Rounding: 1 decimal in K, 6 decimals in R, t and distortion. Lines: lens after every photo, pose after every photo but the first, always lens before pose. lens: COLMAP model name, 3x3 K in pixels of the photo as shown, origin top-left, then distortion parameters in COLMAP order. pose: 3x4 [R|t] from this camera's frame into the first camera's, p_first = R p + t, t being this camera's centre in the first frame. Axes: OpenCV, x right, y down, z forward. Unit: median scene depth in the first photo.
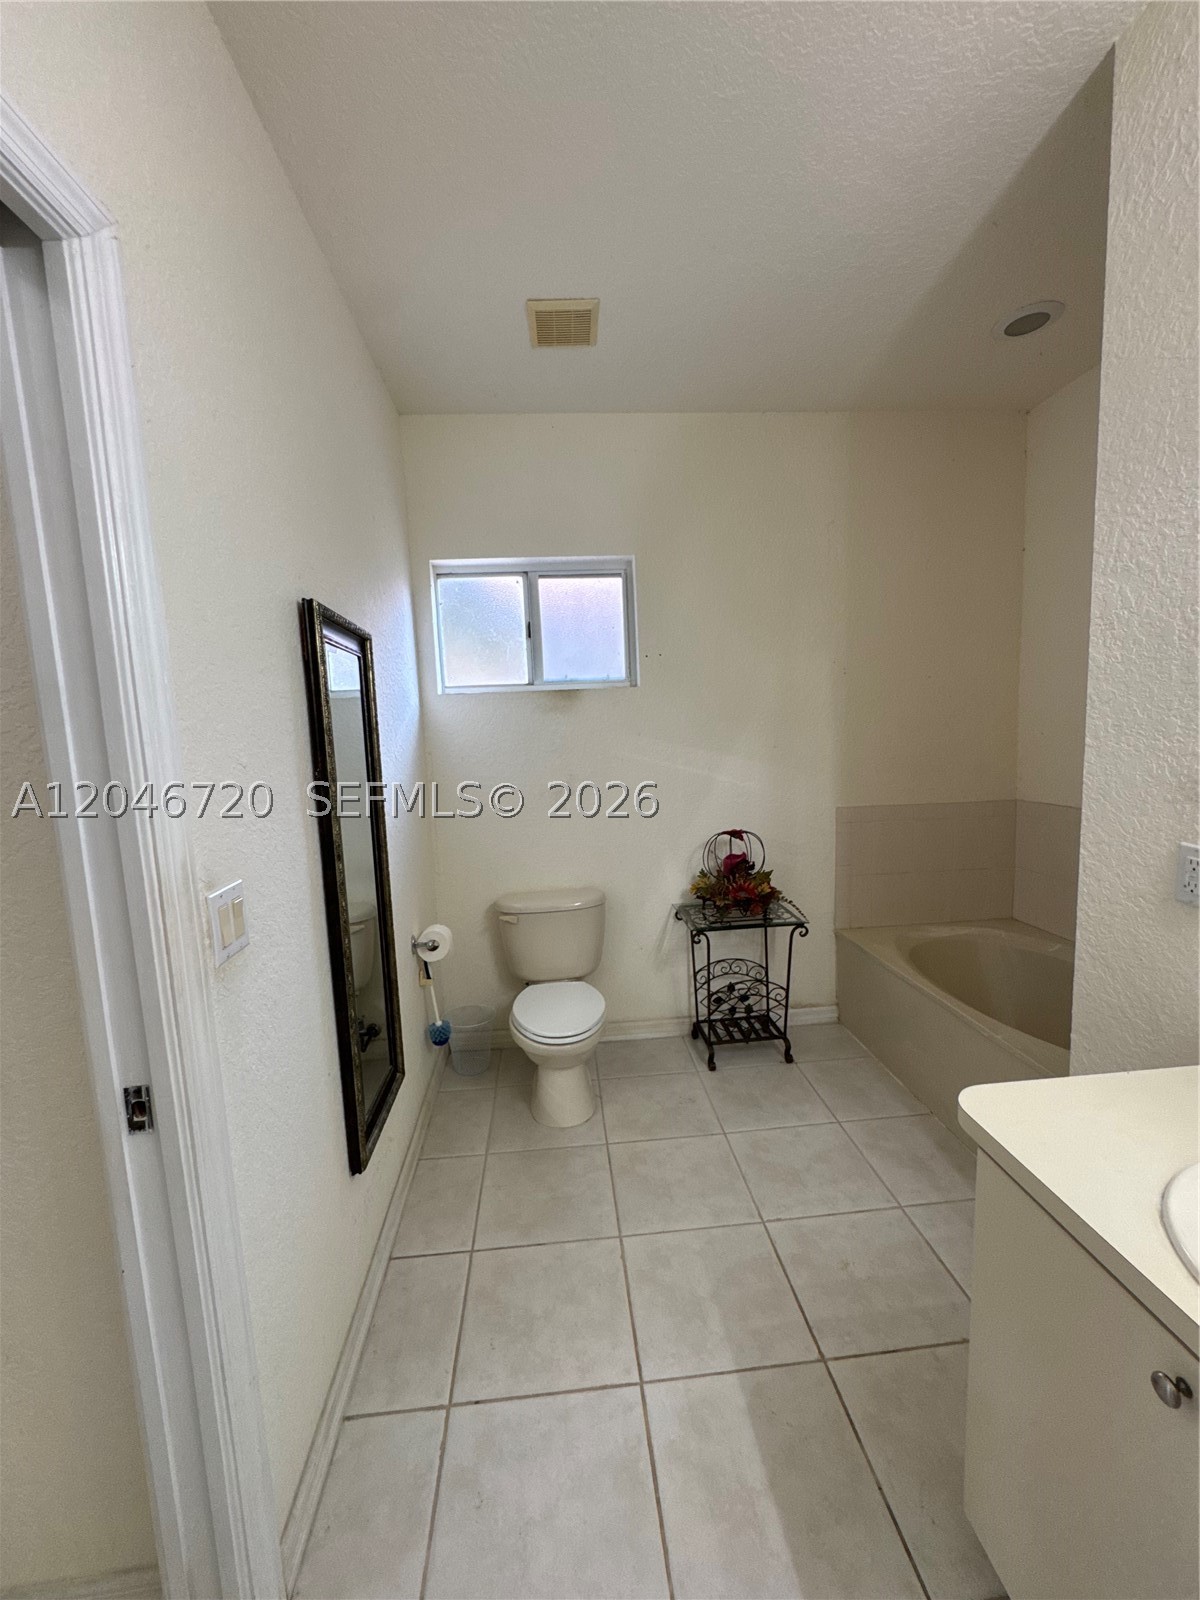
lens RADIAL K [[644.9, 0, 602.3], [0, 644.9, 799.3], [0, 0, 1]] dist [-0.003968, 0.000461]
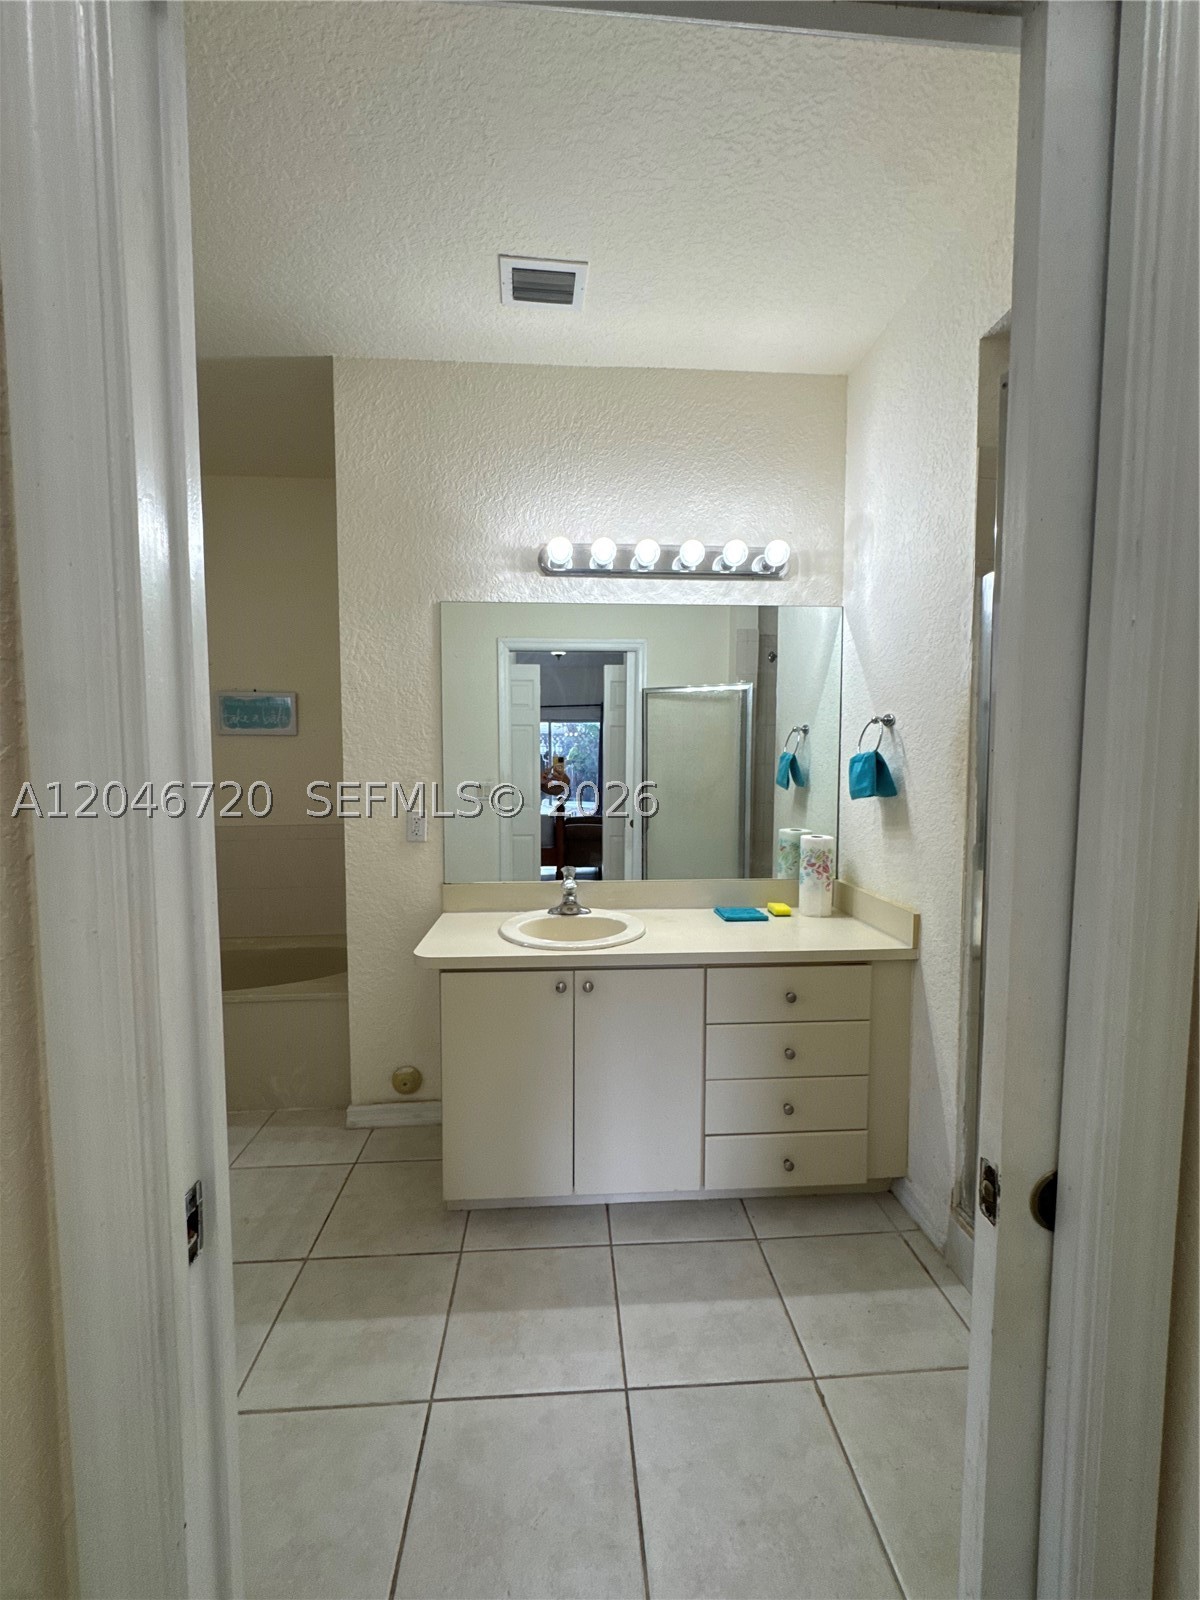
lens RADIAL K [[644.9, 0, 602.3], [0, 644.9, 799.3], [0, 0, 1]] dist [-0.003968, 0.000461]
pose [[0.020131, -0.021421, 0.999568, -0.451360], [0.113363, 0.993372, 0.019005, 0.029133], [-0.993350, 0.112931, 0.022426, 0.175231]]
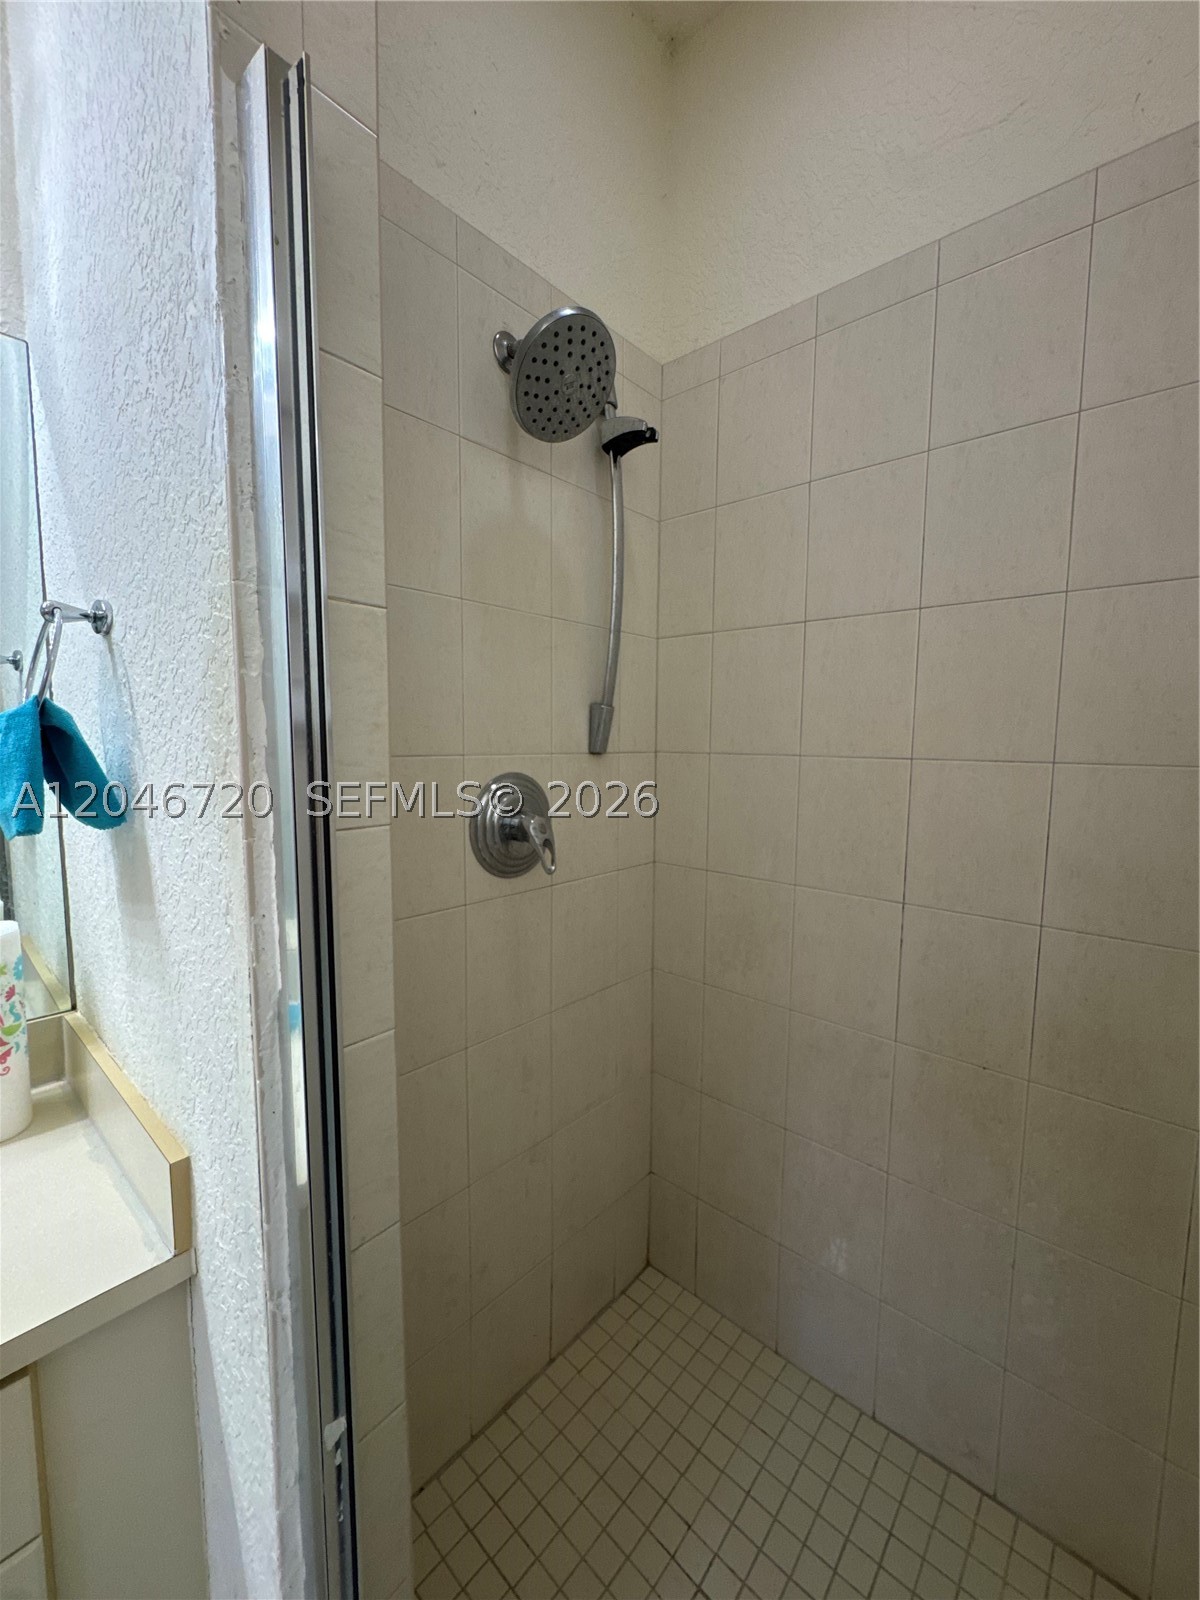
lens RADIAL K [[647.7, 0, 604.8], [0, 647.7, 800.1], [0, 0, 1]] dist [-0.003205, -0.000294]
pose [[-0.686585, -0.031637, 0.726361, -0.032555], [0.103231, 0.984689, 0.140466, 0.050428], [-0.719683, 0.171425, -0.672807, -0.111856]]
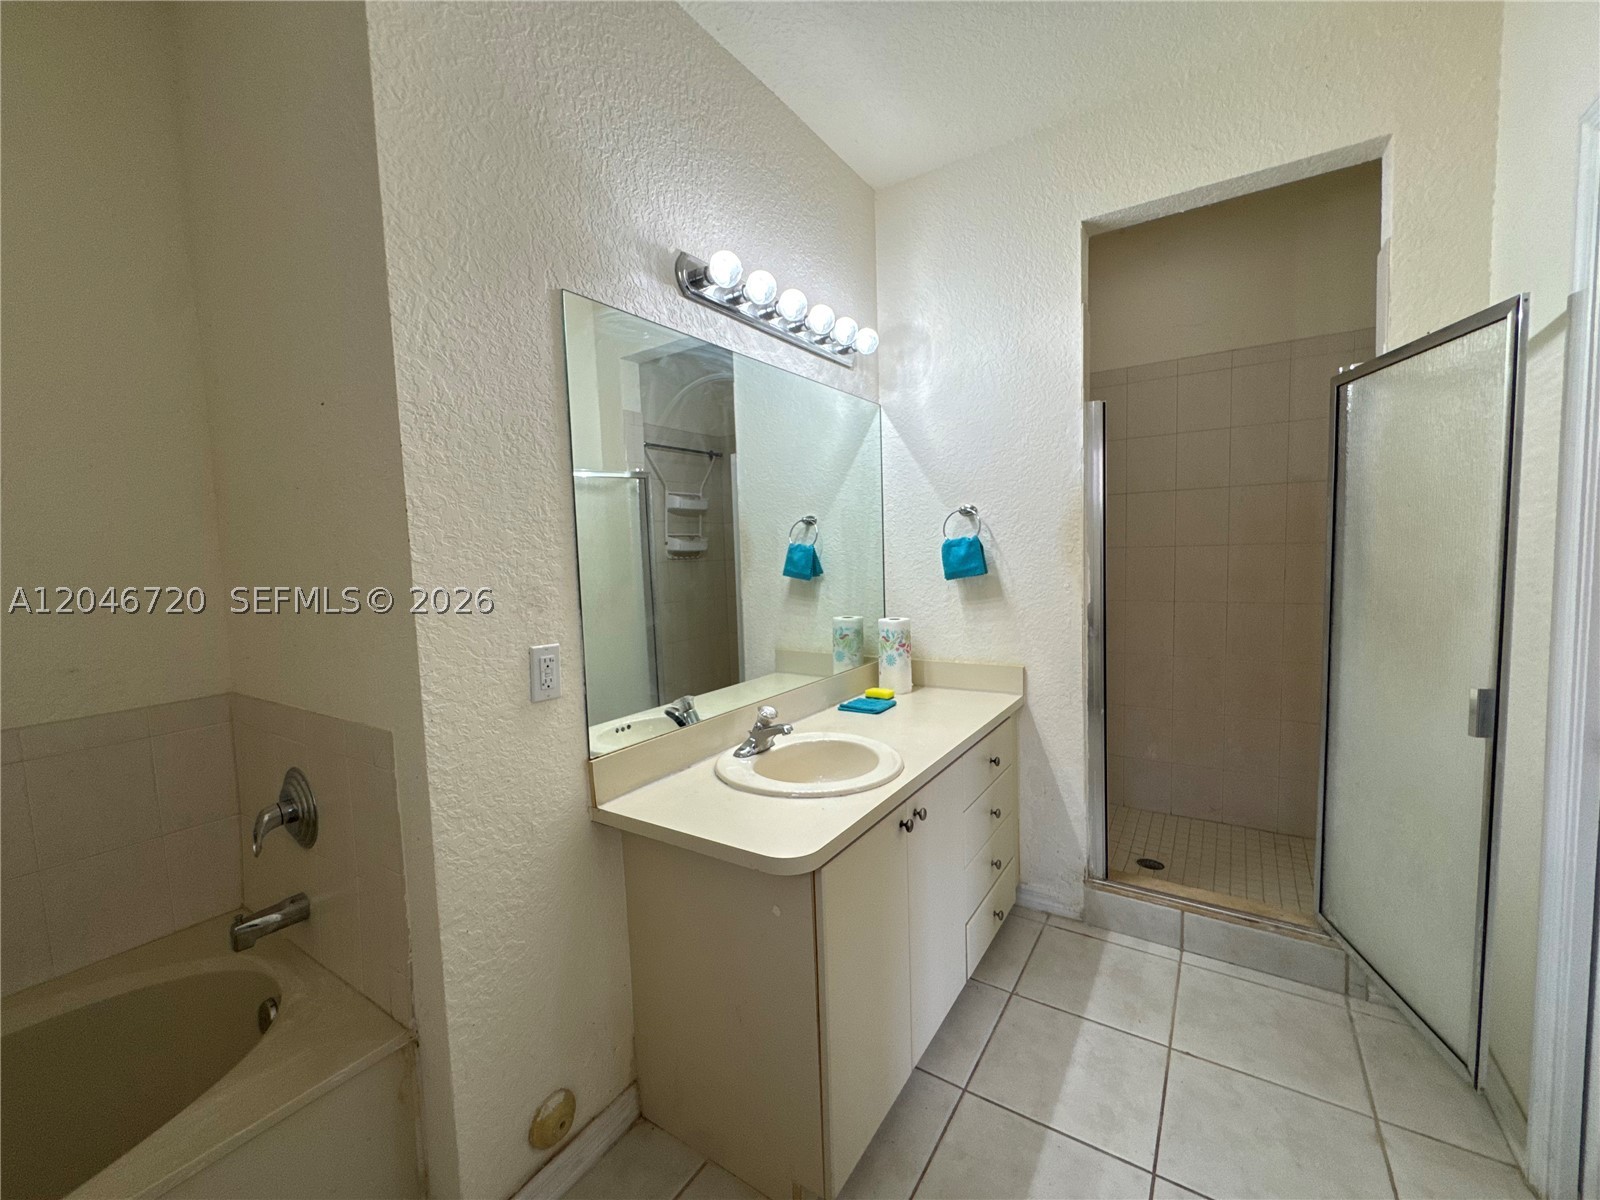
lens RADIAL K [[644.9, 0, 801.1], [0, 644.9, 599.6], [0, 0, 1]] dist [-0.003968, 0.000461]
pose [[-0.778940, 0.022364, 0.626700, -0.054085], [0.137258, 0.981212, 0.135587, -0.042693], [-0.611893, 0.191633, -0.767375, 0.698466]]
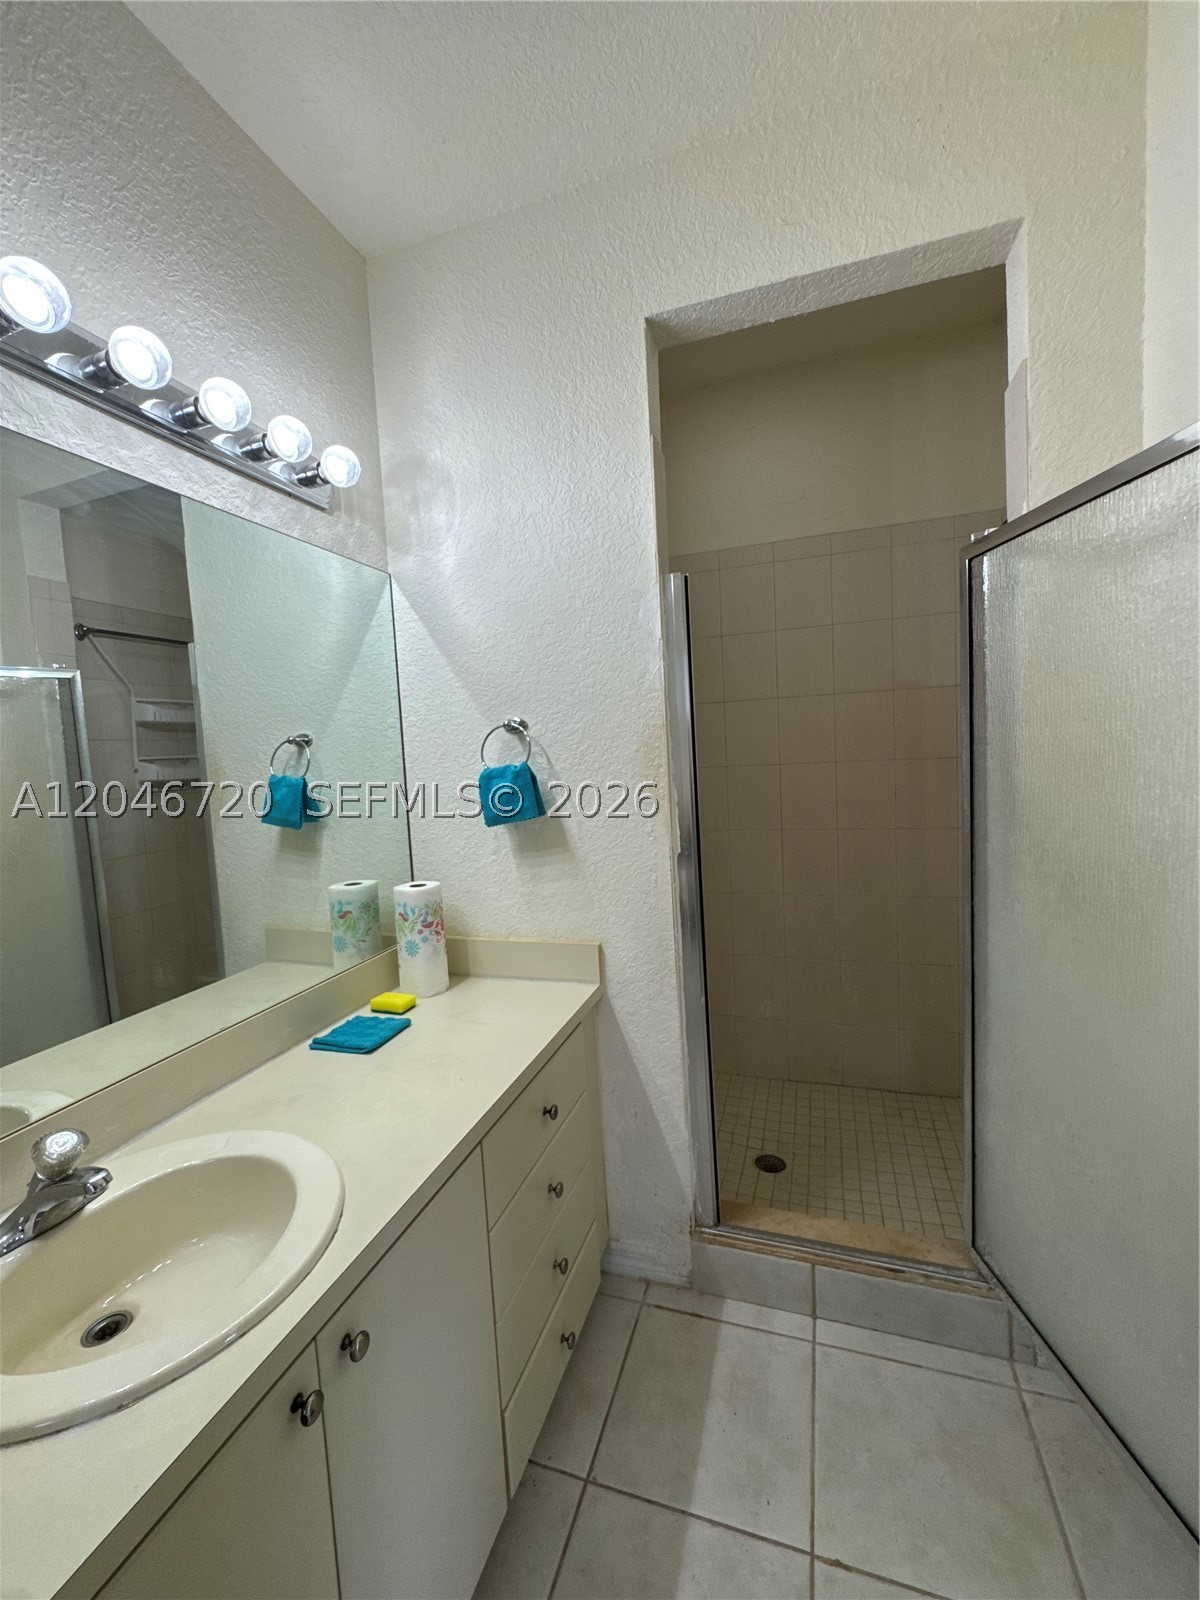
lens RADIAL K [[644.9, 0, 602.3], [0, 644.9, 799.3], [0, 0, 1]] dist [-0.003968, 0.000461]
pose [[-0.913200, 0.062886, 0.402630, -0.002521], [0.138221, 0.977250, 0.160863, -0.030280], [-0.383354, 0.202552, -0.901117, 0.394799]]
